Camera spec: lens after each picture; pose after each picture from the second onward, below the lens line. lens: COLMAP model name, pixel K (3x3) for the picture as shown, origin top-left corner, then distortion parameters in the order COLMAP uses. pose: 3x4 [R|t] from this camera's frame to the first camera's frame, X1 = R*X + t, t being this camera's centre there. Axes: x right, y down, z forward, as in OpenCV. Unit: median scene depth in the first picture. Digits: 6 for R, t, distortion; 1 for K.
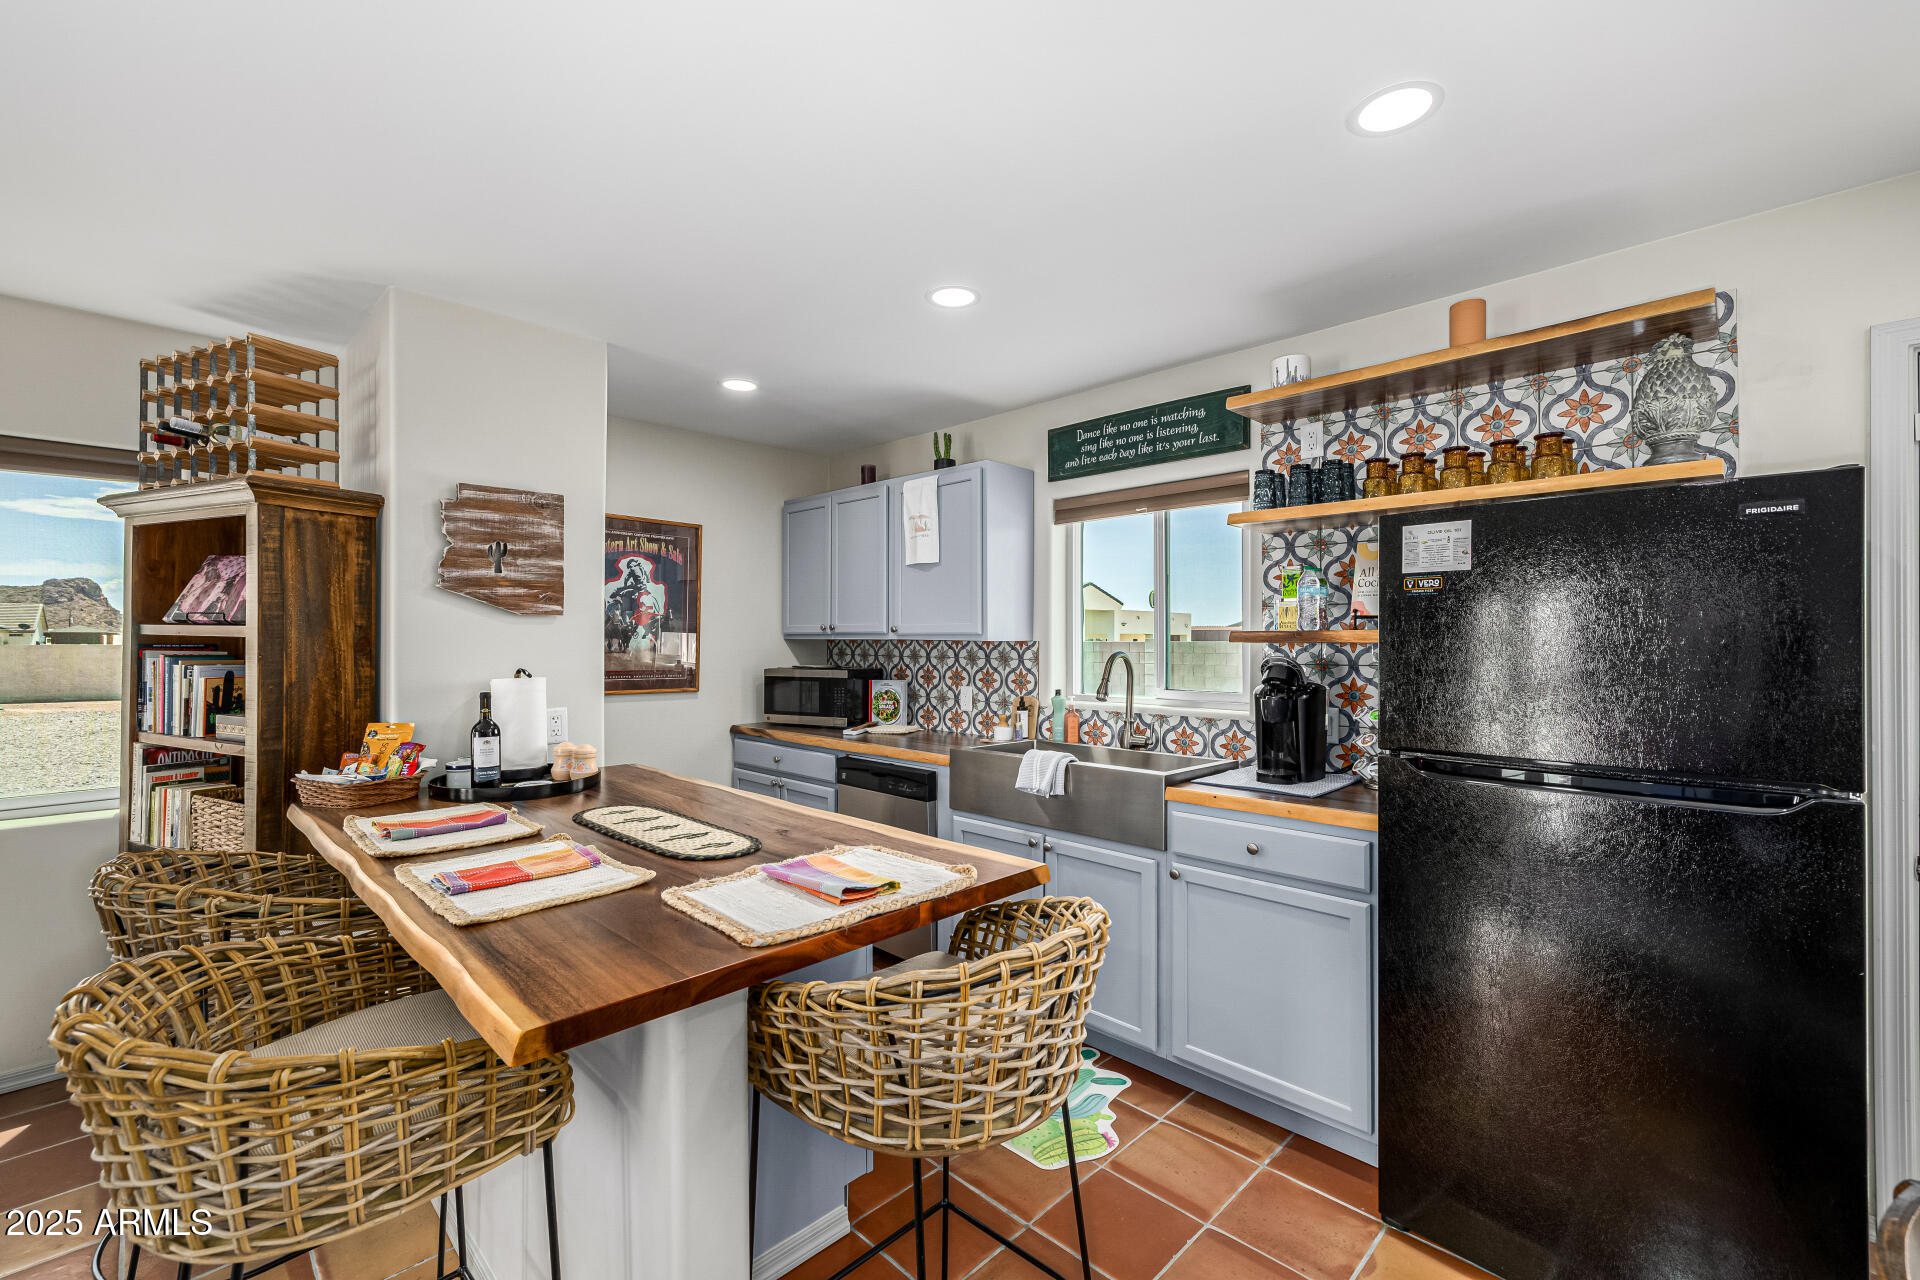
lens RADIAL K [[802.2, 0, 956.6], [0, 802.2, 640.4], [0, 0, 1]] dist [0.002671, 0.000211]
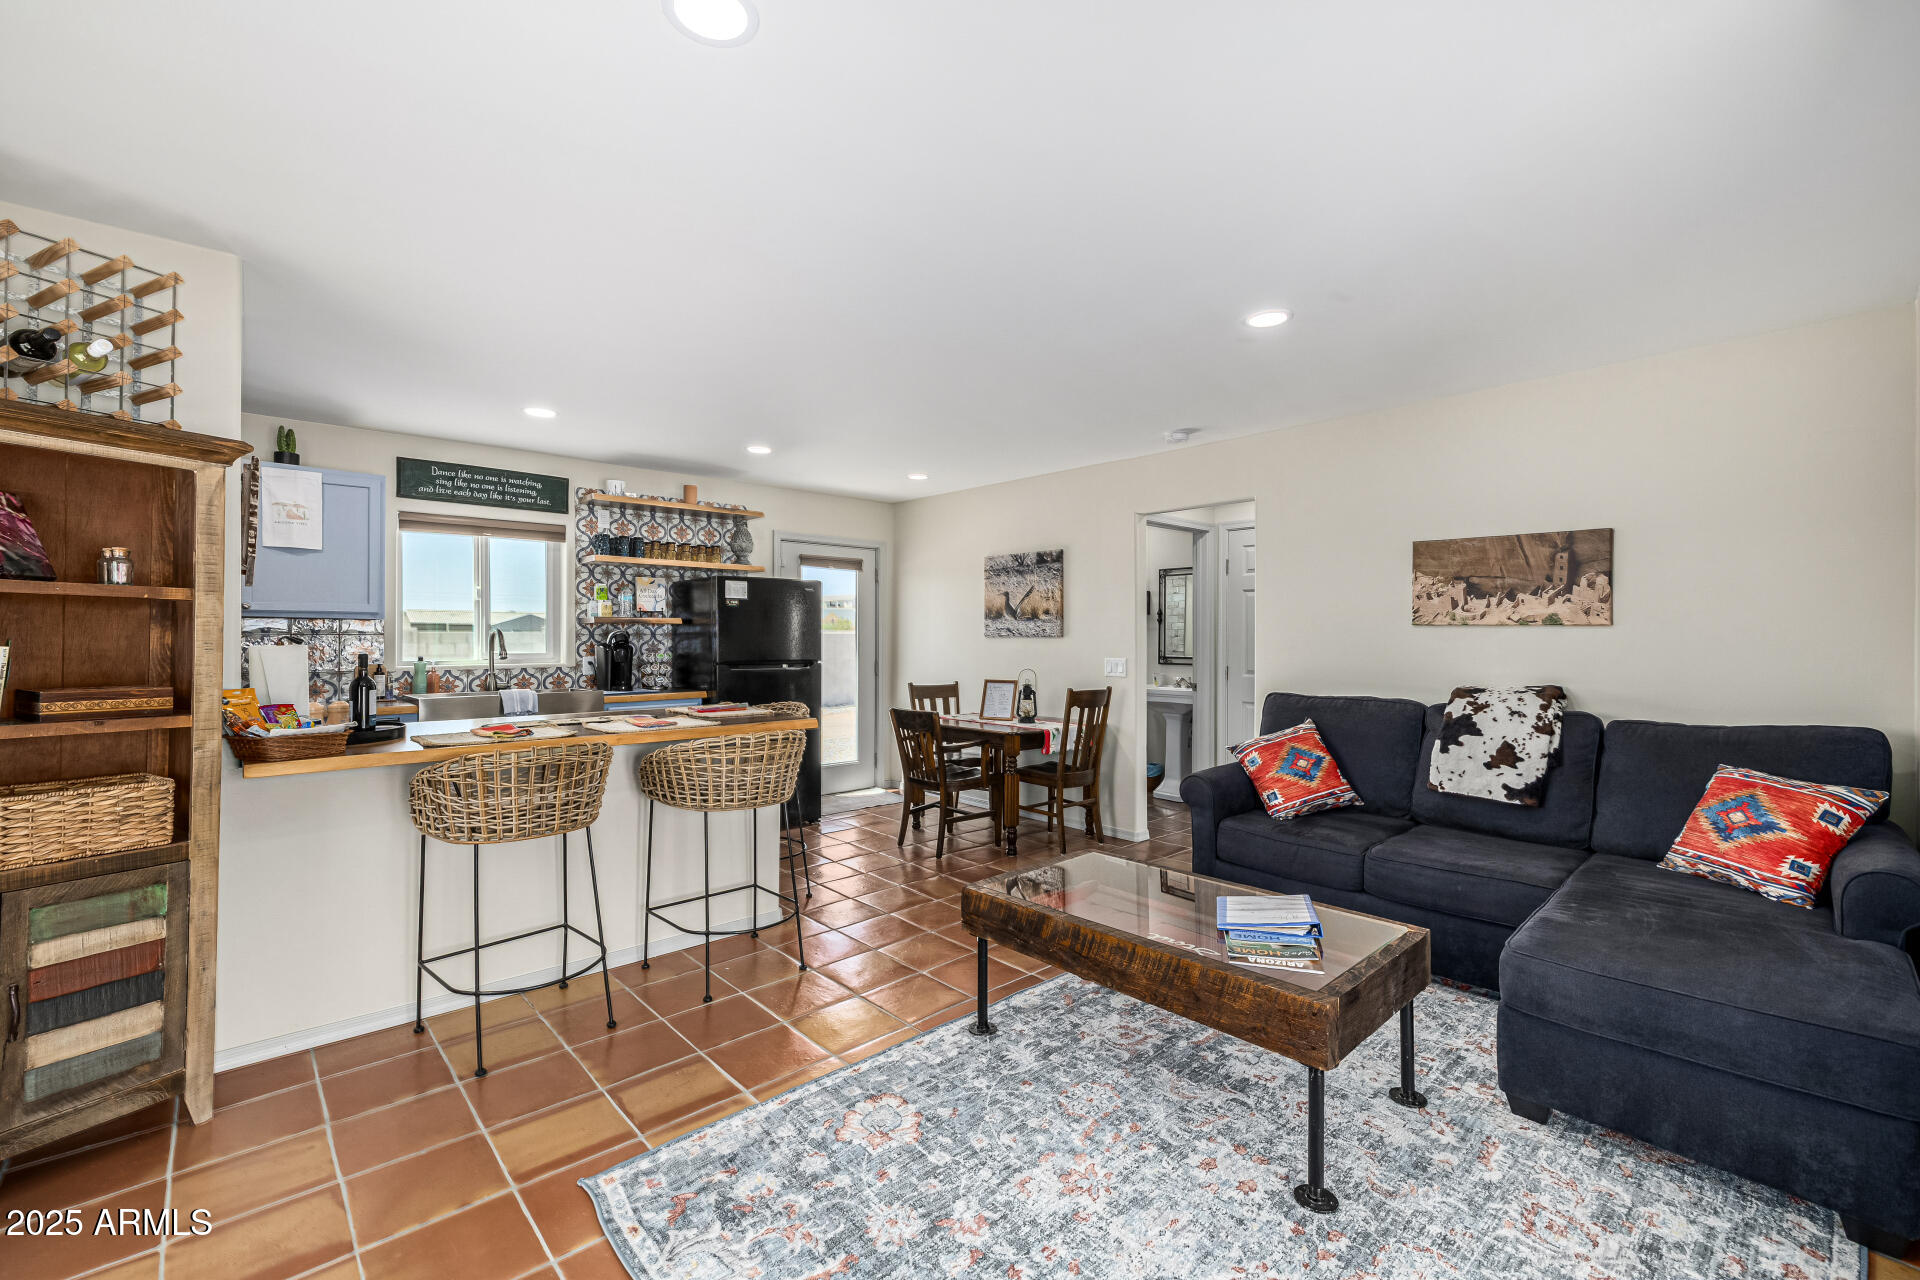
lens RADIAL K [[802.2, 0, 958.1], [0, 802.2, 634.0], [0, 0, 1]] dist [0.002671, 0.000211]
pose [[0.041704, -0.004959, 0.999118, -1.328418], [-0.007762, 0.999956, 0.005287, 0.010446], [-0.999100, -0.007976, 0.041664, 0.053708]]
